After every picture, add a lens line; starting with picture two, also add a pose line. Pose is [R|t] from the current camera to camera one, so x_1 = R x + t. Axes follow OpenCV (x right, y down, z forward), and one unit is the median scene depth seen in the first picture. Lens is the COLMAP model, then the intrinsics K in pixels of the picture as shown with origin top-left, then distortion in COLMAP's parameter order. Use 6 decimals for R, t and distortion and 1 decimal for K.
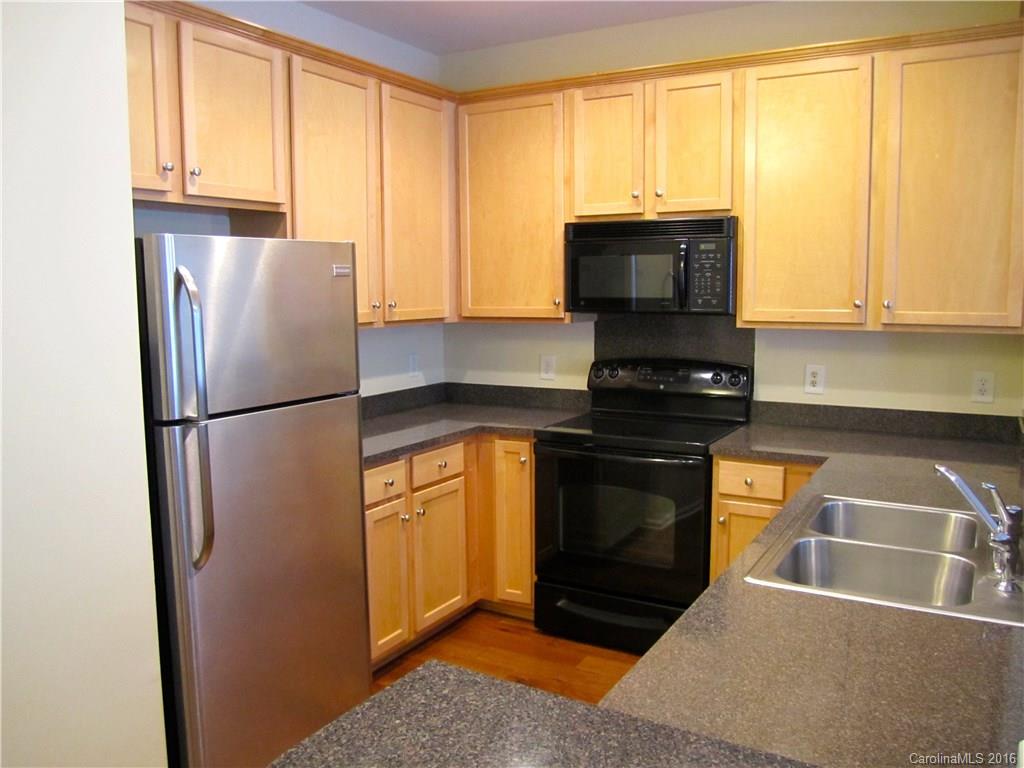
lens RADIAL K [[837.7, 0, 512.0], [0, 837.7, 384.0], [0, 0, 1]] dist [-0.064923, -0.005289]
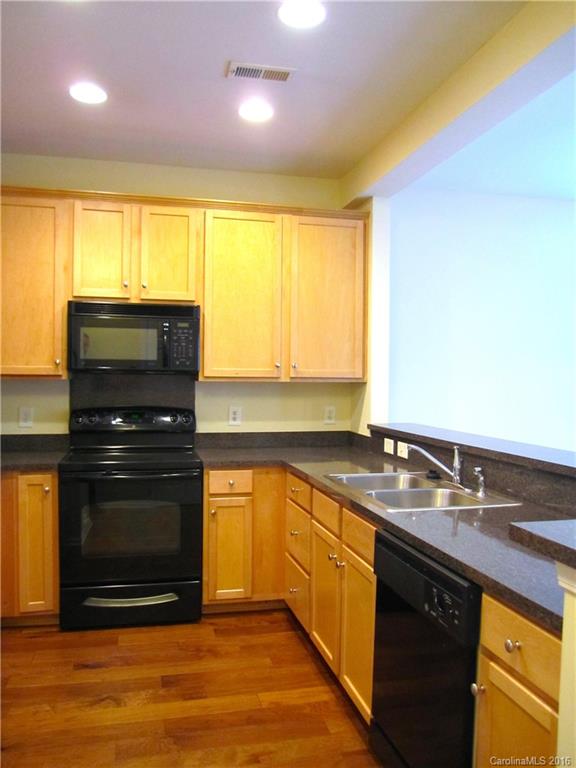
lens RADIAL K [[628.3, 0, 288.0], [0, 628.3, 384.0], [0, 0, 1]] dist [-0.064923, -0.005289]
pose [[0.725331, 0.005686, 0.688377, -0.360044], [0.064822, 0.994959, -0.076520, 0.030384], [-0.685341, 0.100125, 0.721306, 0.096621]]
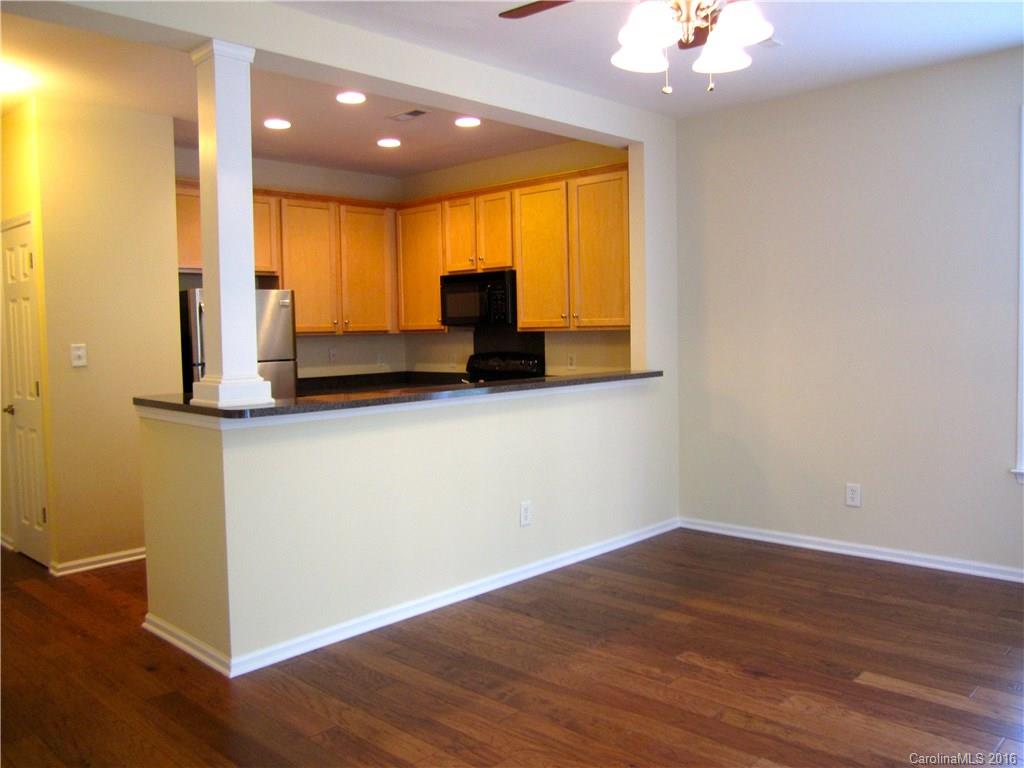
lens RADIAL K [[837.7, 0, 512.0], [0, 837.7, 384.0], [0, 0, 1]] dist [-0.064923, -0.005289]
pose [[0.971988, 0.004590, -0.234985, 0.655552], [-0.016141, 0.998752, -0.047258, 0.125191], [0.234475, 0.049727, 0.970850, -0.714448]]
